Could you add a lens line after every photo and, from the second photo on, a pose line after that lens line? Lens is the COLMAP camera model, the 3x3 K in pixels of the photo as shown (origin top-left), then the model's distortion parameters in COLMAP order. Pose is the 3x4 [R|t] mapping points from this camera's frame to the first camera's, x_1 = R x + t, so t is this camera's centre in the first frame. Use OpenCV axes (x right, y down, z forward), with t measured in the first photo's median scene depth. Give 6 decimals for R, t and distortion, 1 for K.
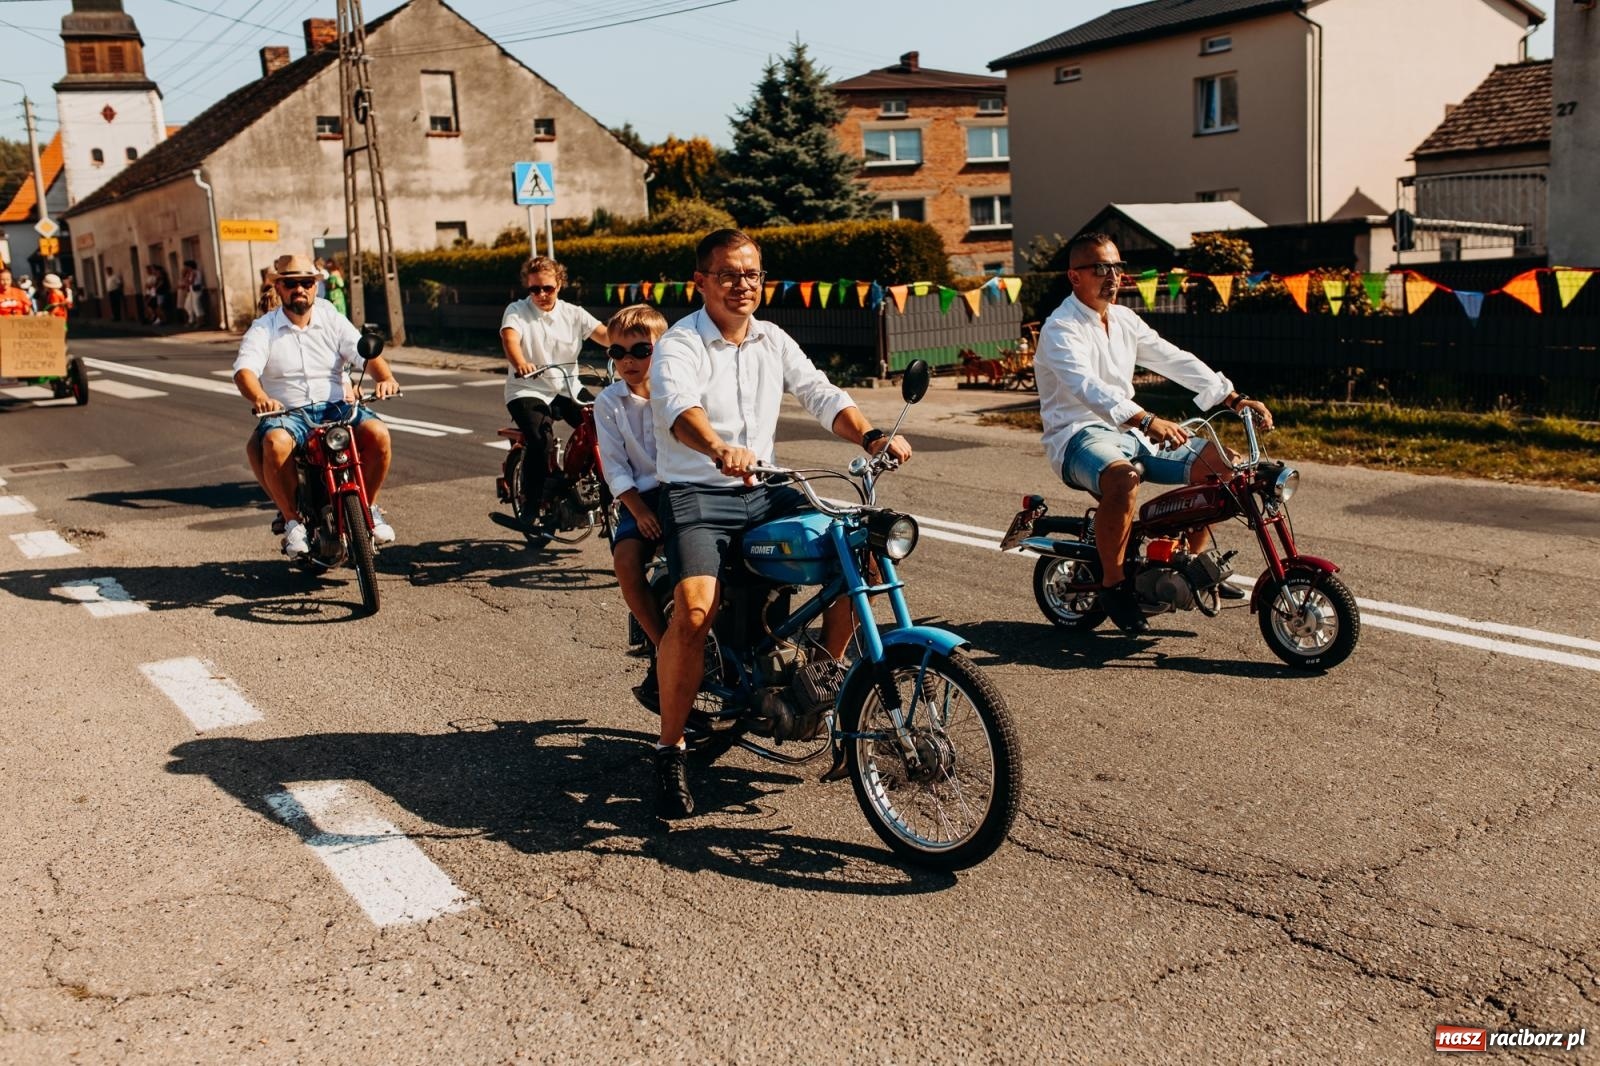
lens RADIAL K [[1505.2, 0, 794.3], [0, 1505.2, 530.7], [0, 0, 1]] dist [0.001501, -0.000505]
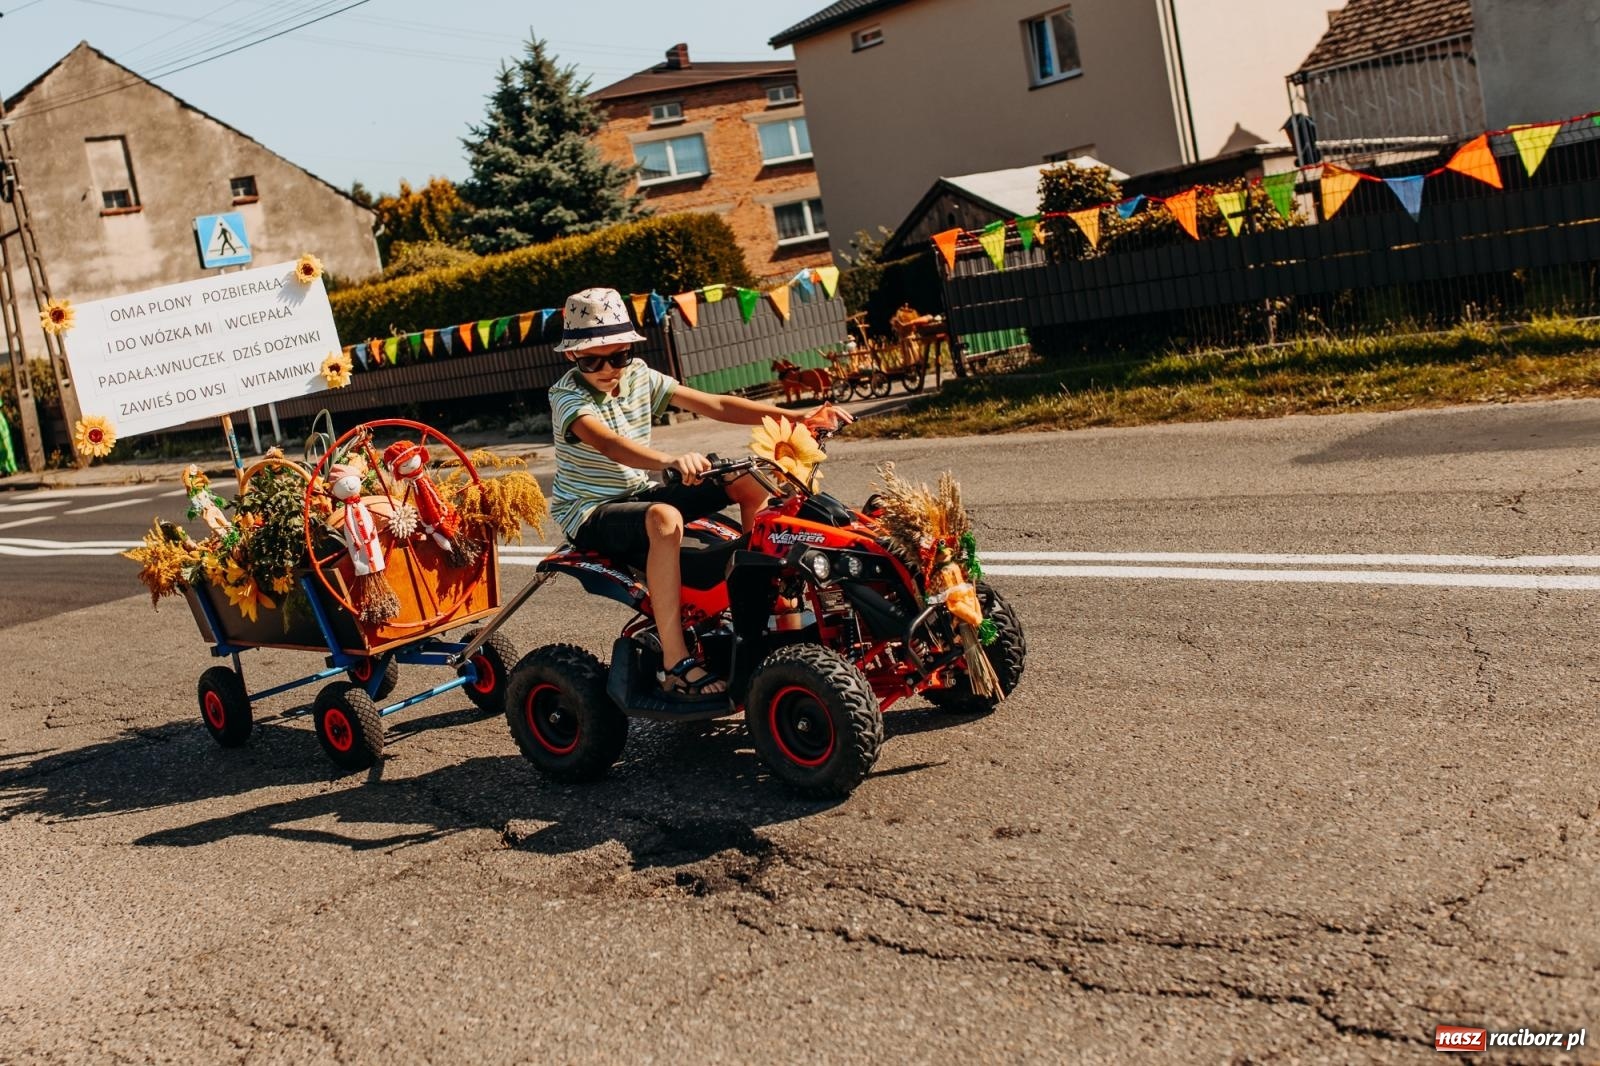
lens RADIAL K [[1837.5, 0, 616.0], [0, 1837.5, 500.2], [0, 0, 1]] dist [-0.000953, 0.007532]
pose [[0.990830, -0.134954, 0.006662, 0.006355], [0.135057, 0.987705, -0.078731, 0.007773], [0.004045, 0.078909, 0.996874, 0.023612]]
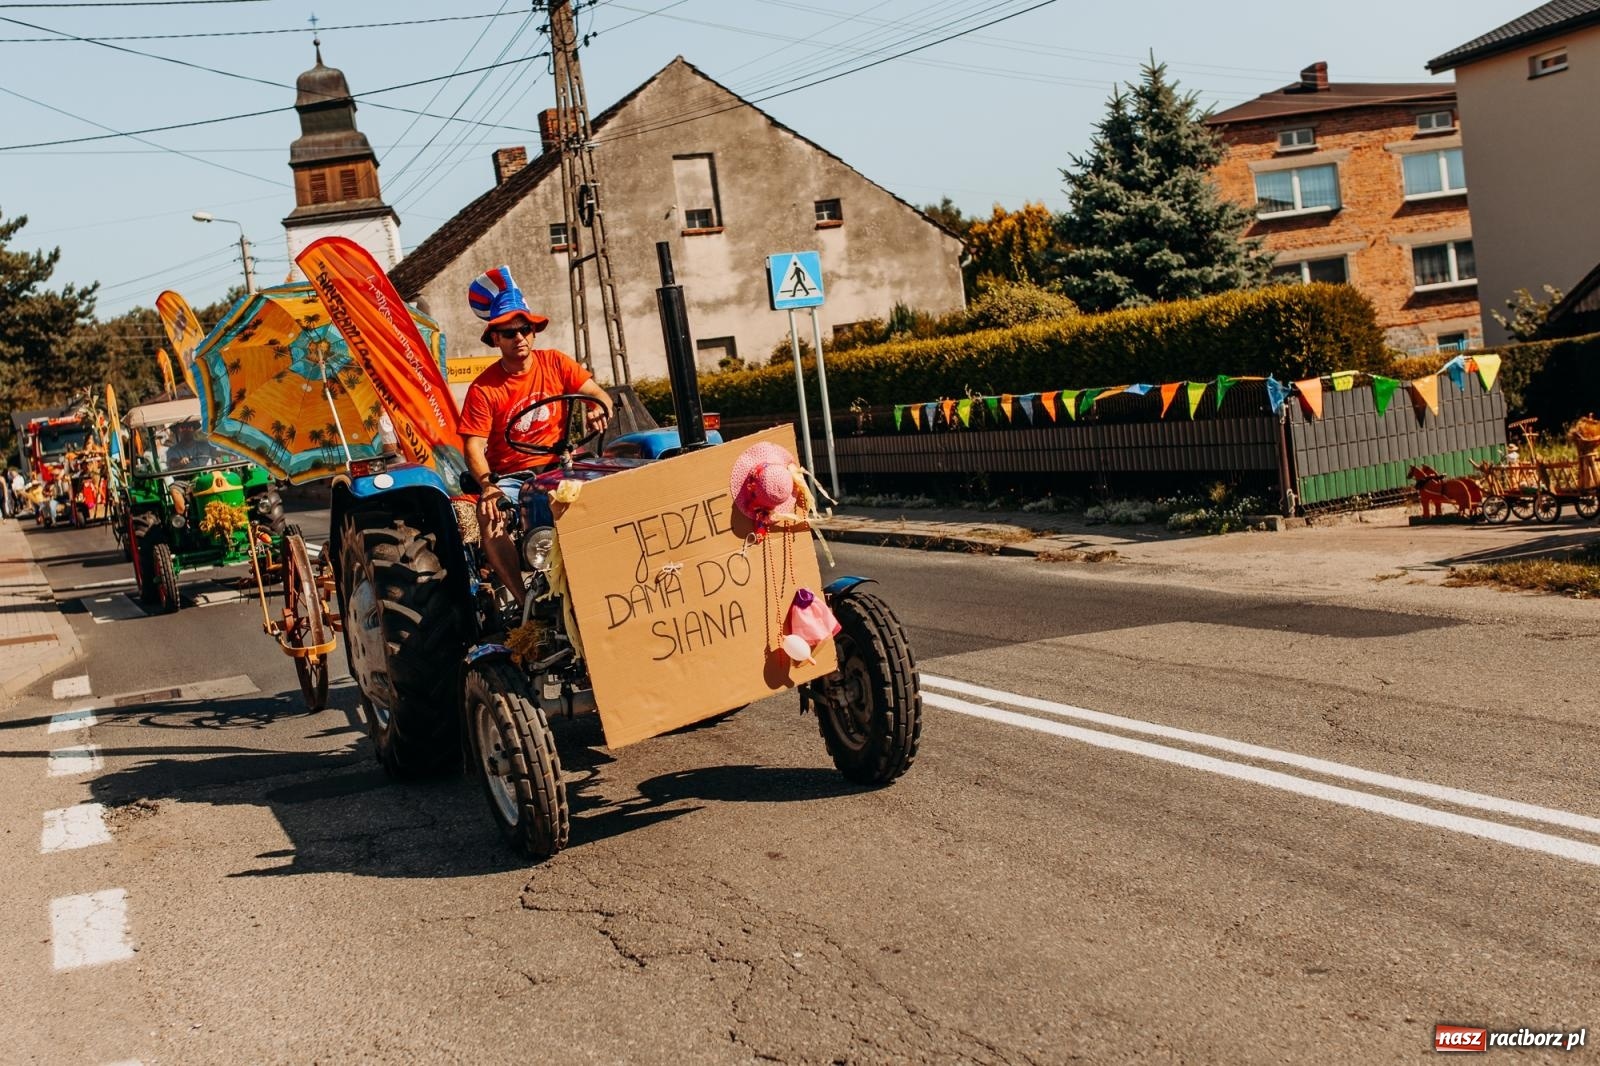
lens RADIAL K [[1892.4, 0, 665.8], [0, 1892.4, 566.6], [0, 0, 1]] dist [0.000714, 0.002438]
pose [[0.963038, -0.049529, -0.264773, 0.005995], [0.029664, 0.996472, -0.078508, -0.009711], [0.267727, 0.067751, 0.961110, 0.051921]]
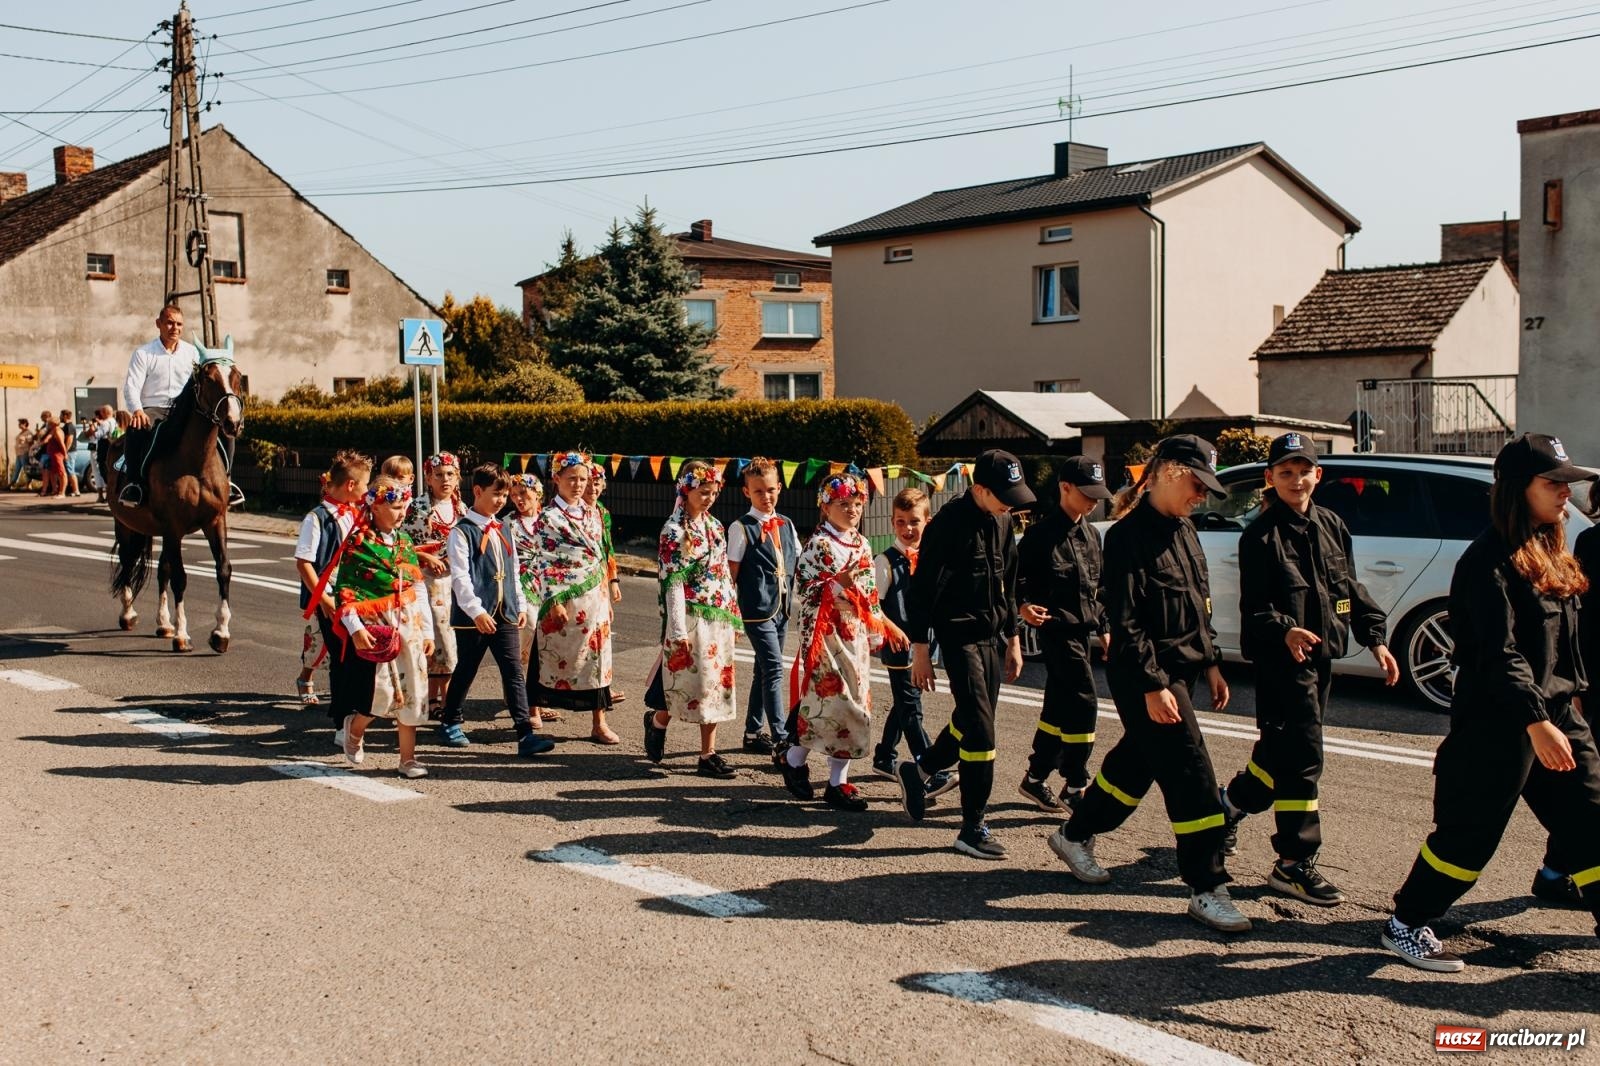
lens RADIAL K [[1649.0, 0, 752.5], [0, 1649.0, 557.4], [0, 0, 1]] dist [0.000677, 0.003985]
pose [[0.988045, 0.028571, 0.151498, -0.081699], [-0.012713, 0.994430, -0.104627, 0.002356], [-0.153644, 0.101451, 0.982905, -0.006688]]
